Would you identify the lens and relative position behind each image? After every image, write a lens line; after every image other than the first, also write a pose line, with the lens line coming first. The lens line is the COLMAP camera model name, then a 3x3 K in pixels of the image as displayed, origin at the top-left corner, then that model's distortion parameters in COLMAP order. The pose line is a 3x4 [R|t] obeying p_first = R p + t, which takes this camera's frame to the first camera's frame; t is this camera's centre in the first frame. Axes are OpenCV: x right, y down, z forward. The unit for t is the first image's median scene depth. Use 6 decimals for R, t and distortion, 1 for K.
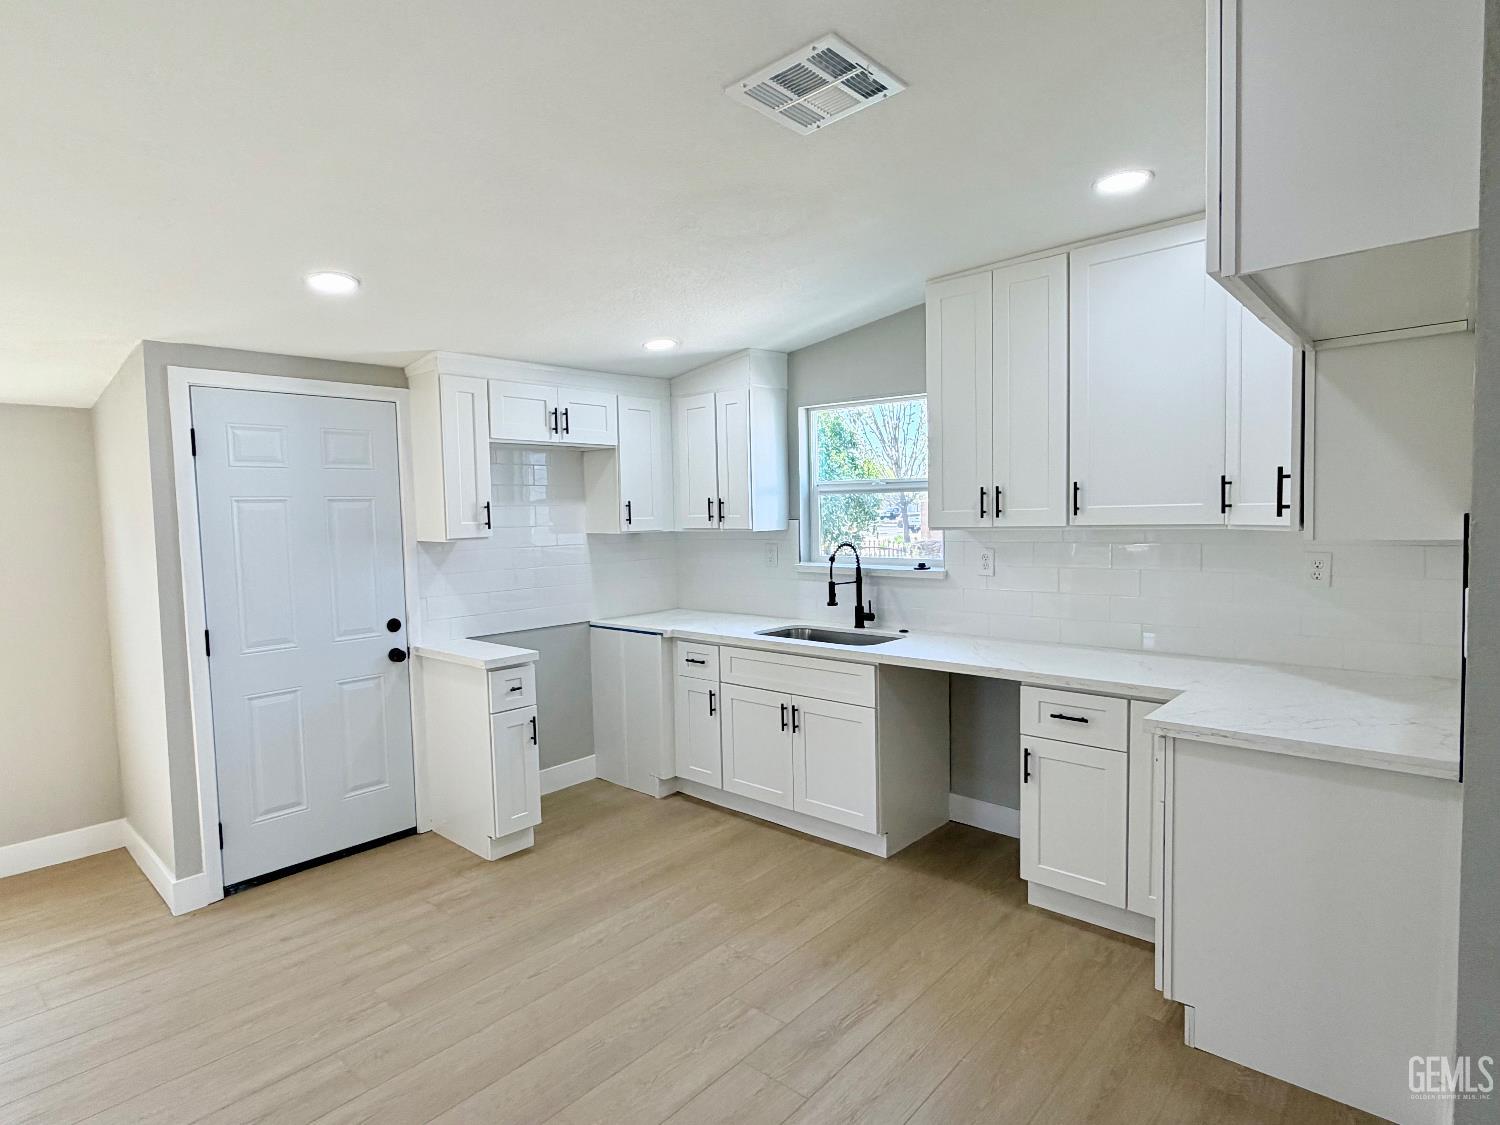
lens RADIAL K [[812.5, 0, 742.8], [0, 812.5, 565.1], [0, 0, 1]] dist [-0.002902, -0.003596]
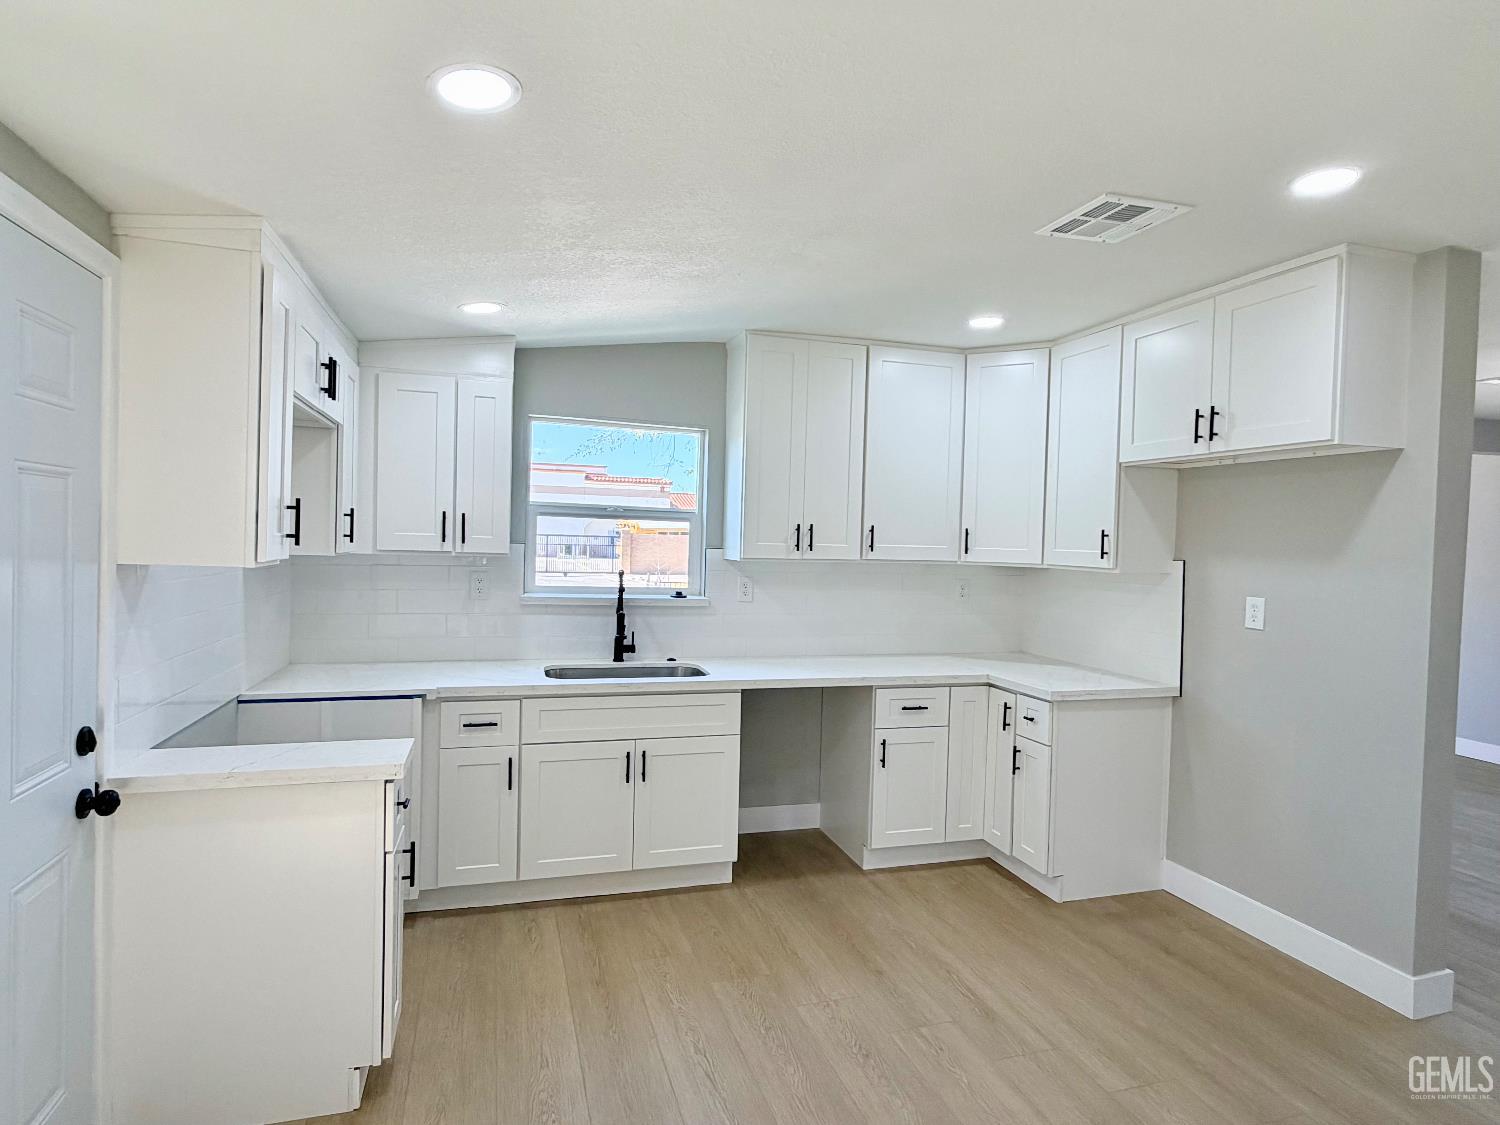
lens RADIAL K [[812.5, 0, 744.4], [0, 812.5, 562.5], [0, 0, 1]] dist [-0.002902, -0.003596]
pose [[0.510227, 0.014055, 0.859925, -0.655927], [0.016697, 0.999516, -0.026243, -0.011374], [-0.859877, 0.027748, 0.509746, 0.433289]]
